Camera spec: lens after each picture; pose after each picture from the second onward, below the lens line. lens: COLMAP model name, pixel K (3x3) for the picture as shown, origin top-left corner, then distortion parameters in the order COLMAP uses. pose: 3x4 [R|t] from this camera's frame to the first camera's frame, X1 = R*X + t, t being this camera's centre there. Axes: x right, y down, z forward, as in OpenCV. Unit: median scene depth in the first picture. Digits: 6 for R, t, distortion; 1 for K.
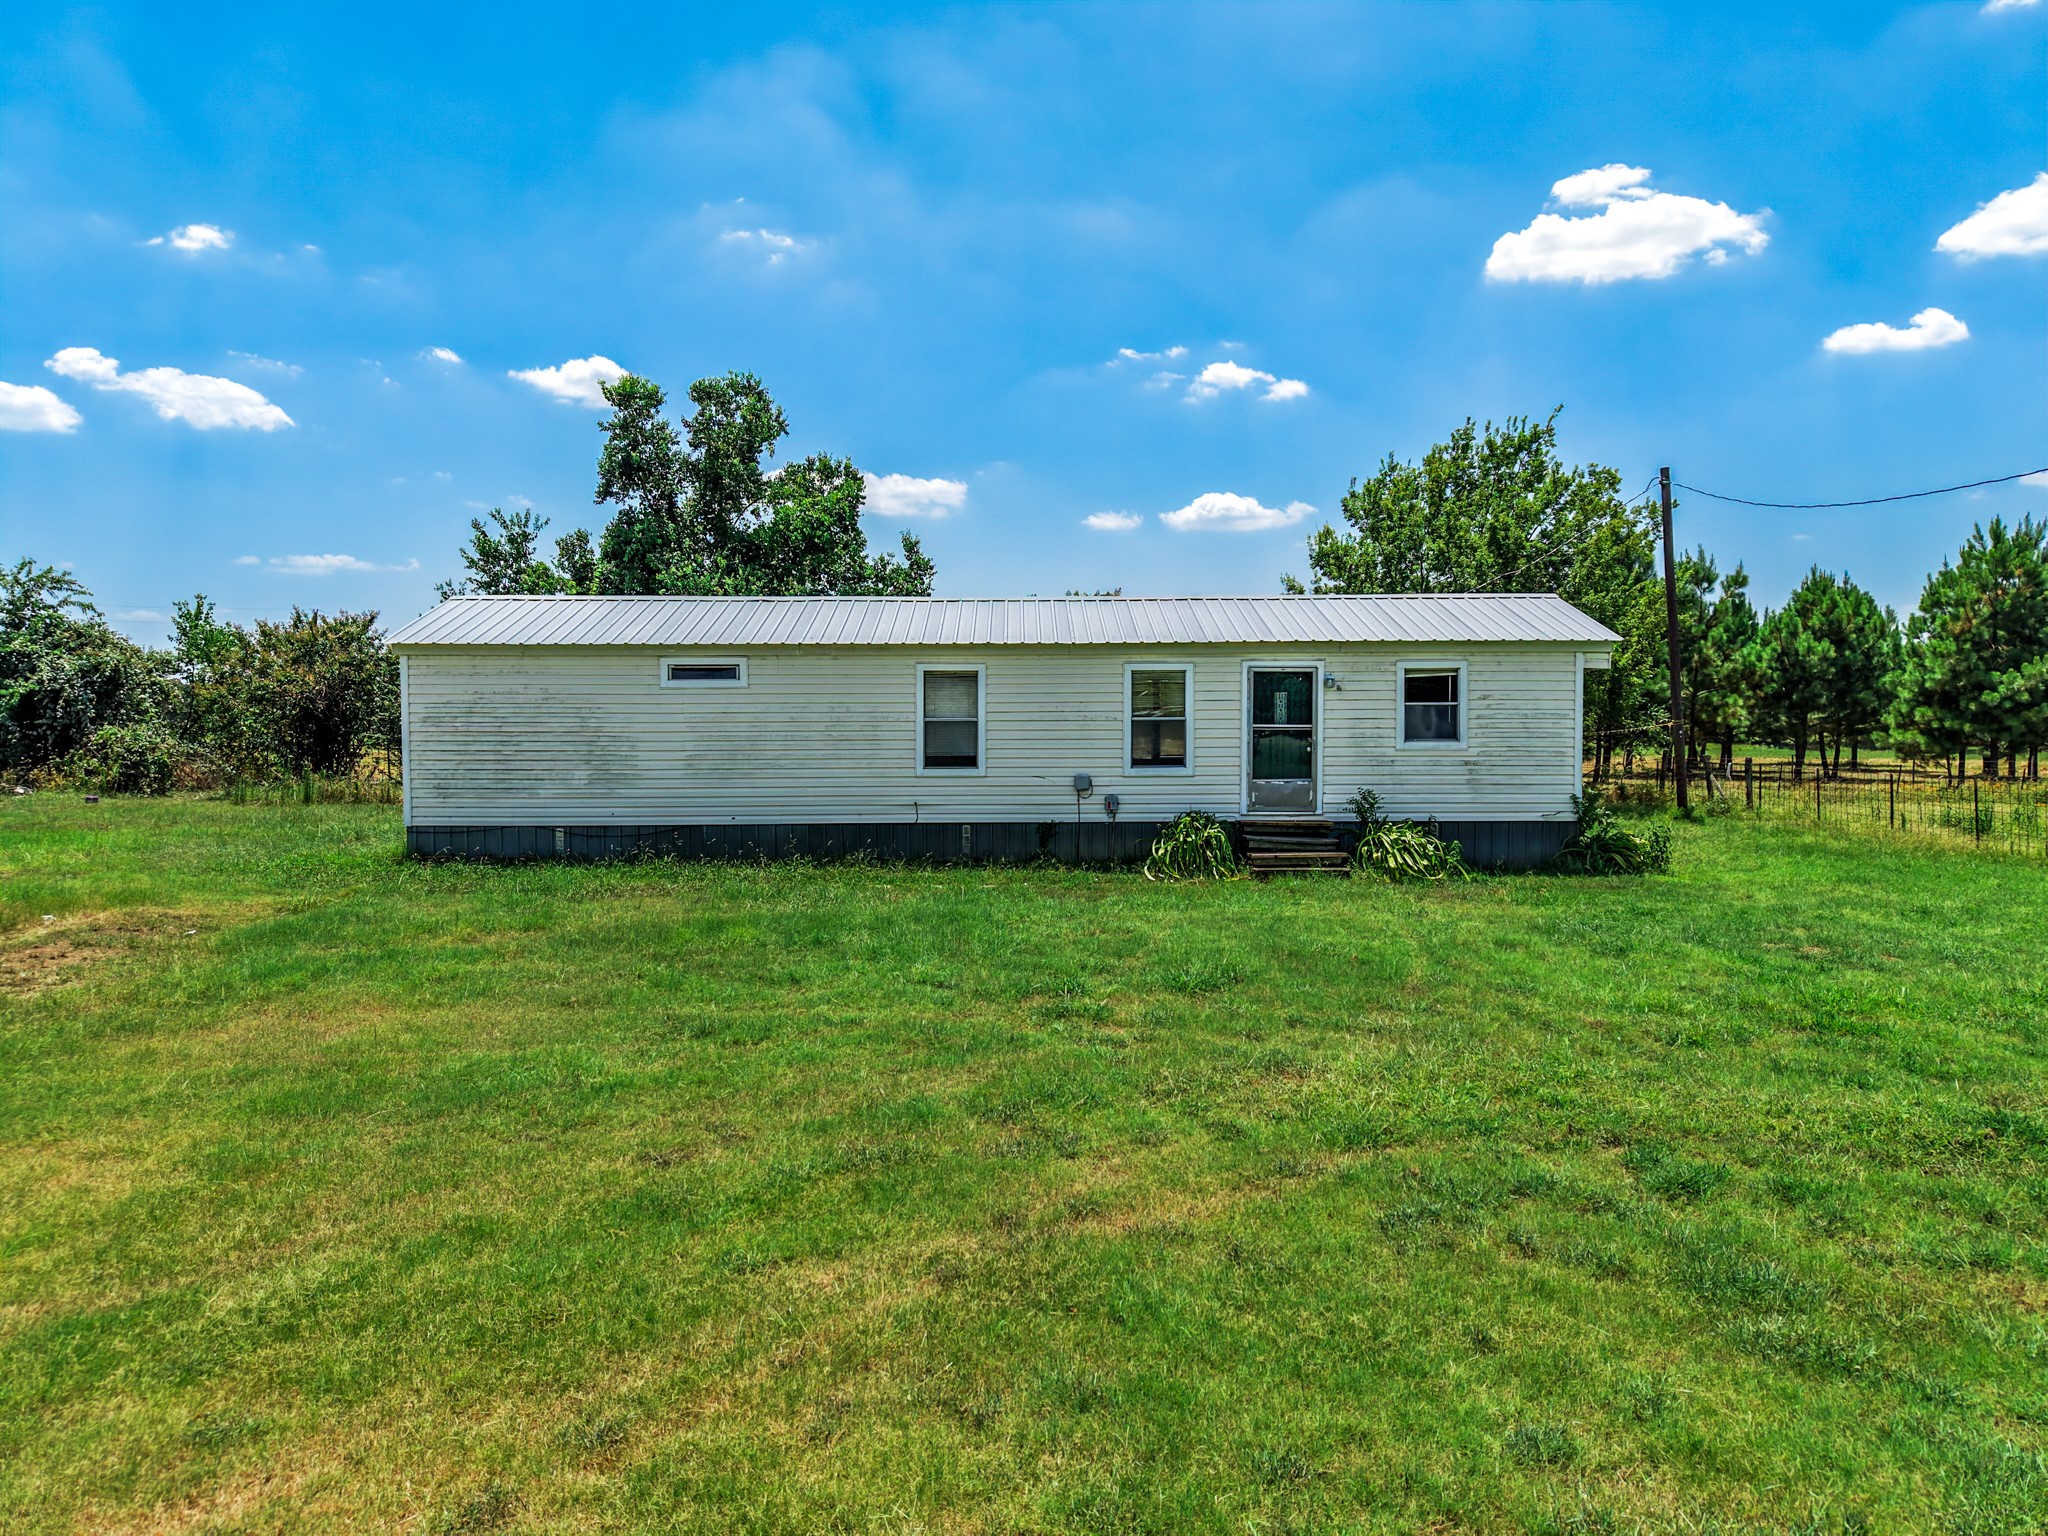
lens RADIAL K [[1449.4, 0, 1015.6], [0, 1449.4, 783.8], [0, 0, 1]] dist [0.008345, 0.000603]
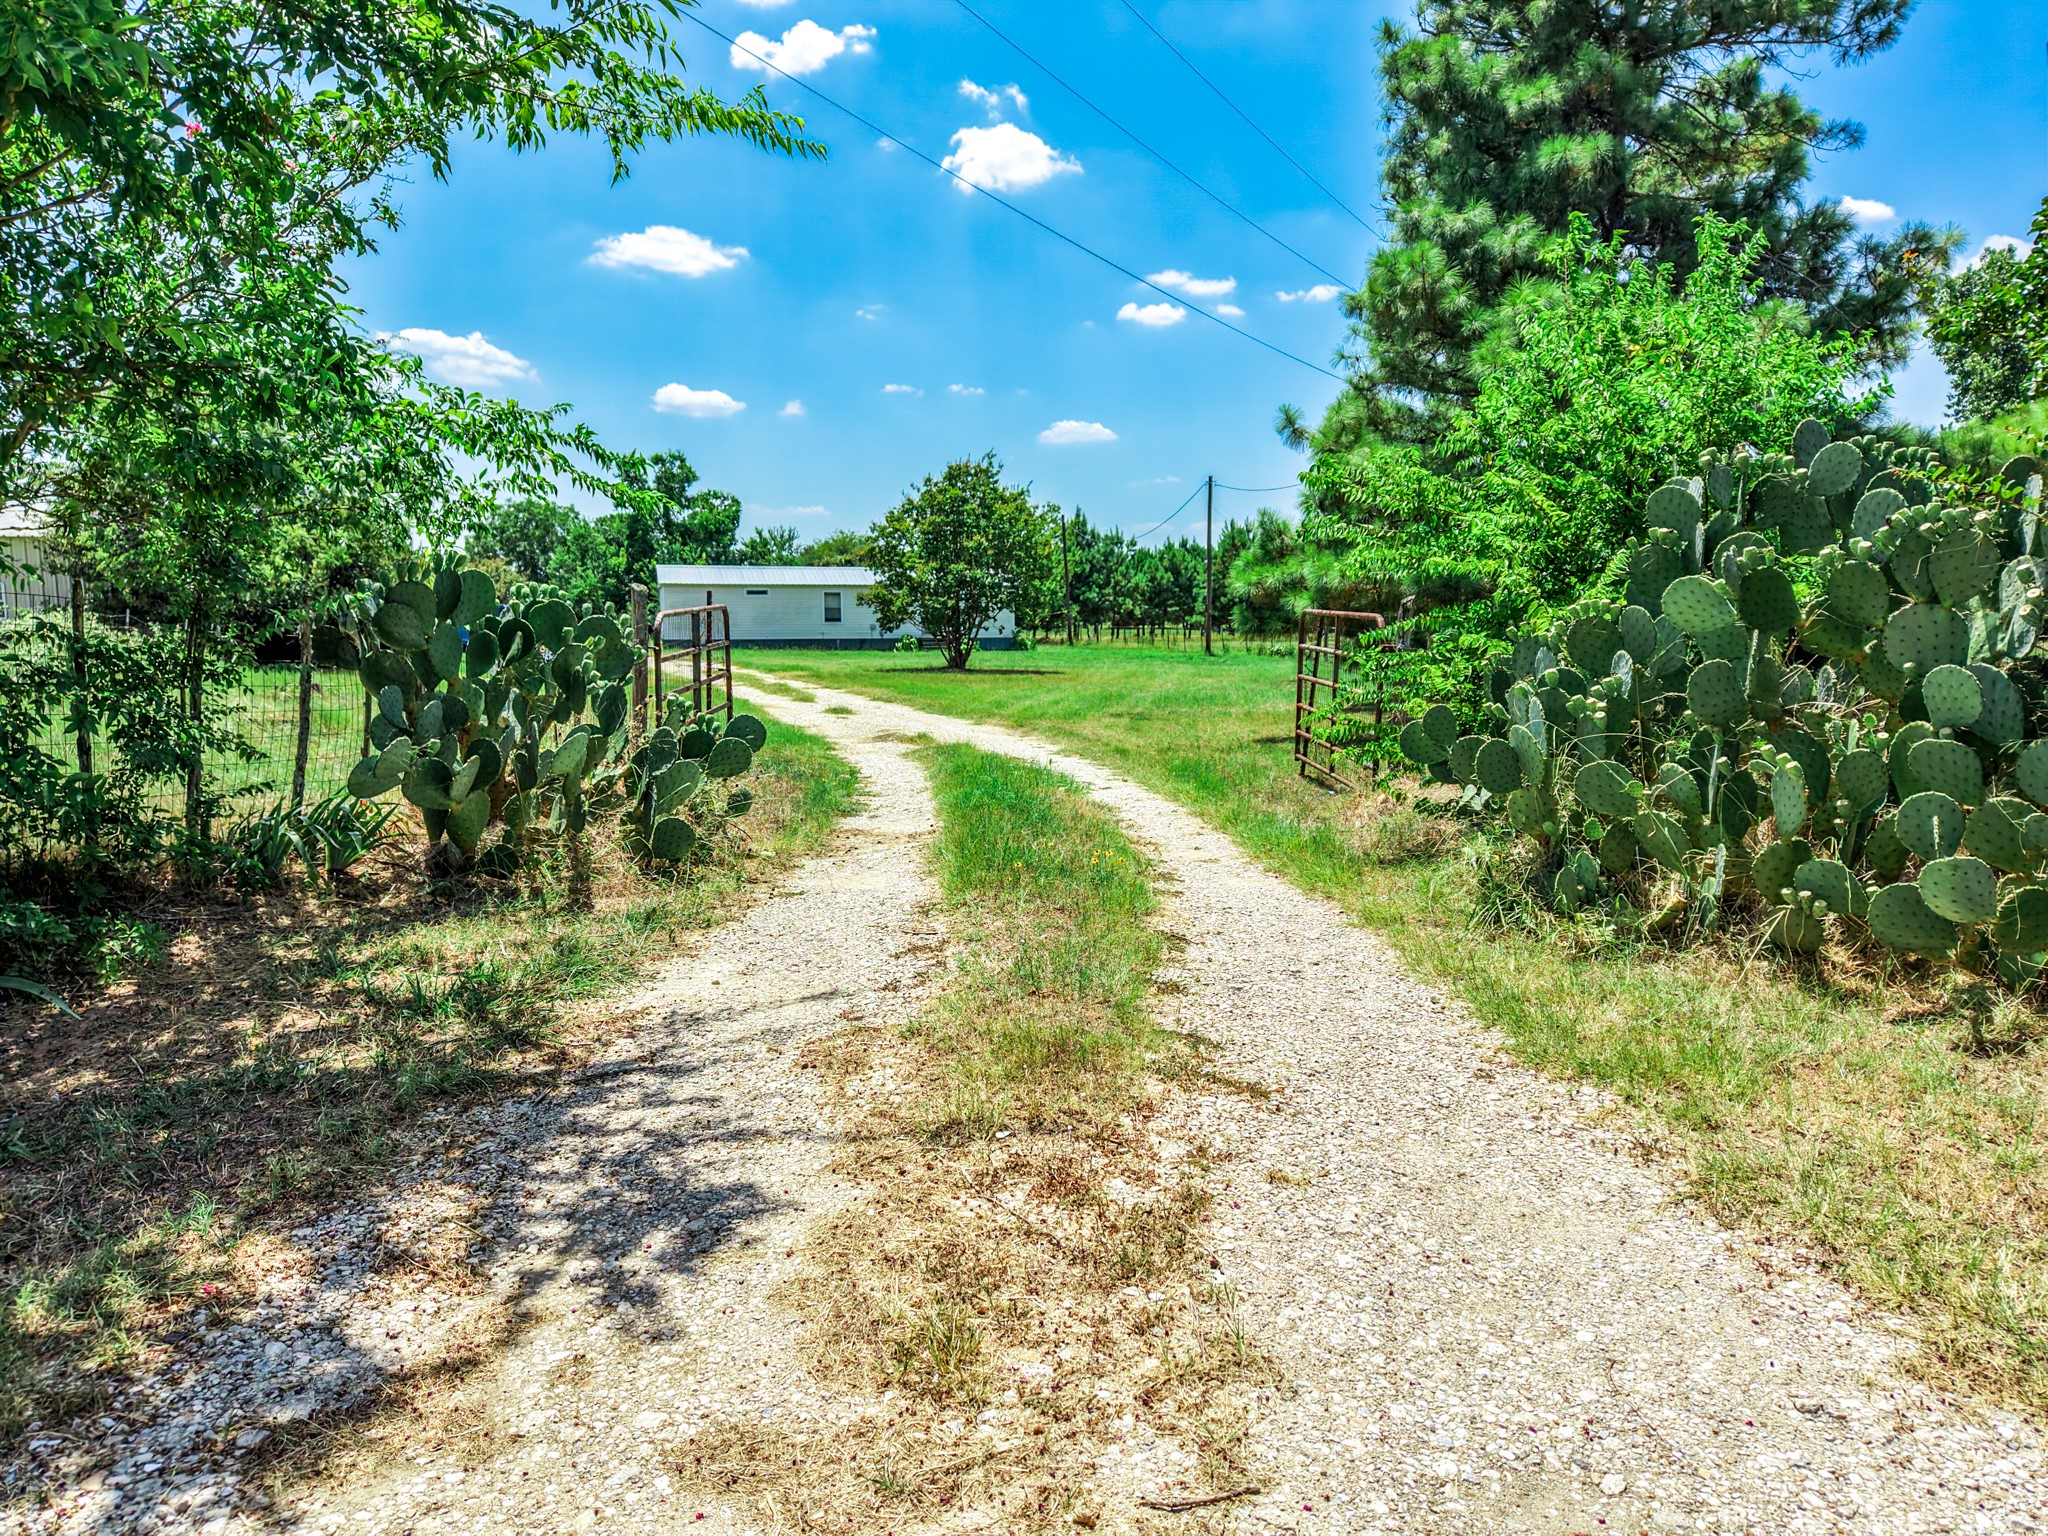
lens RADIAL K [[1363.7, 0, 996.3], [0, 1363.7, 790.5], [0, 0, 1]] dist [0.014075, -0.001174]
pose [[0.968519, -0.033452, 0.246683, -0.252146], [0.013376, 0.996492, 0.082618, 0.065632], [-0.248581, -0.076717, 0.965568, -1.164973]]
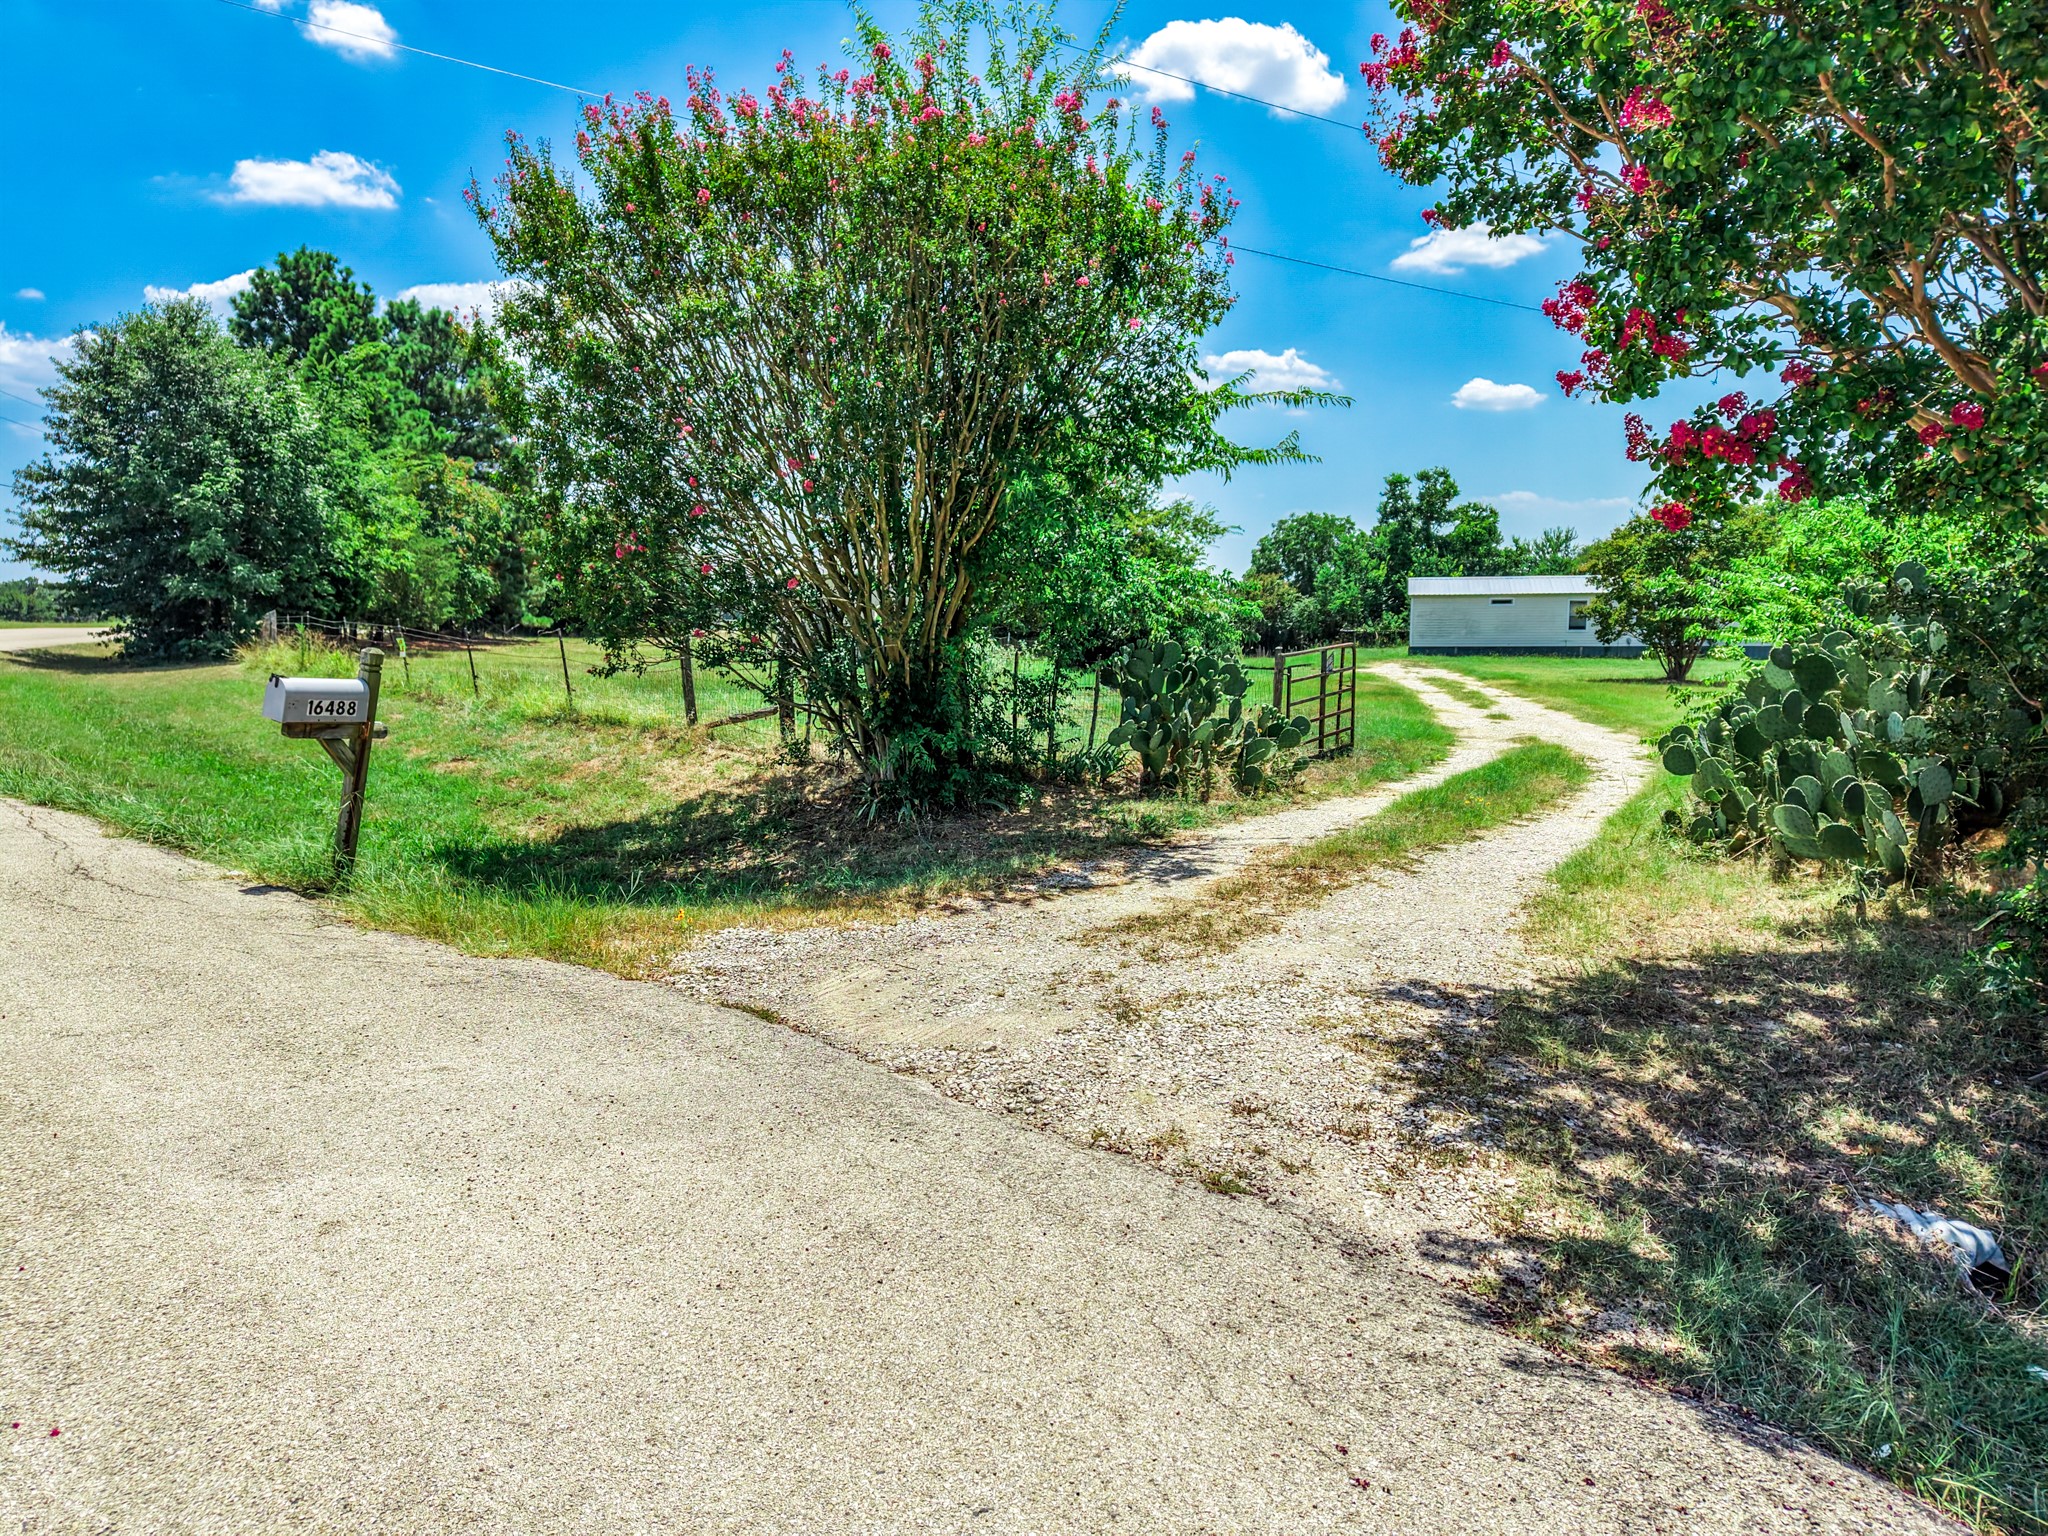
lens RADIAL K [[1350.7, 0, 1024.0], [0, 1350.7, 768.0], [0, 0, 1]] dist [0.020654, -0.001098]
pose [[0.959774, 0.026683, -0.279502, -0.213643], [-0.008636, 0.997809, 0.065600, 0.061814], [0.280639, -0.060547, 0.957902, -1.317627]]
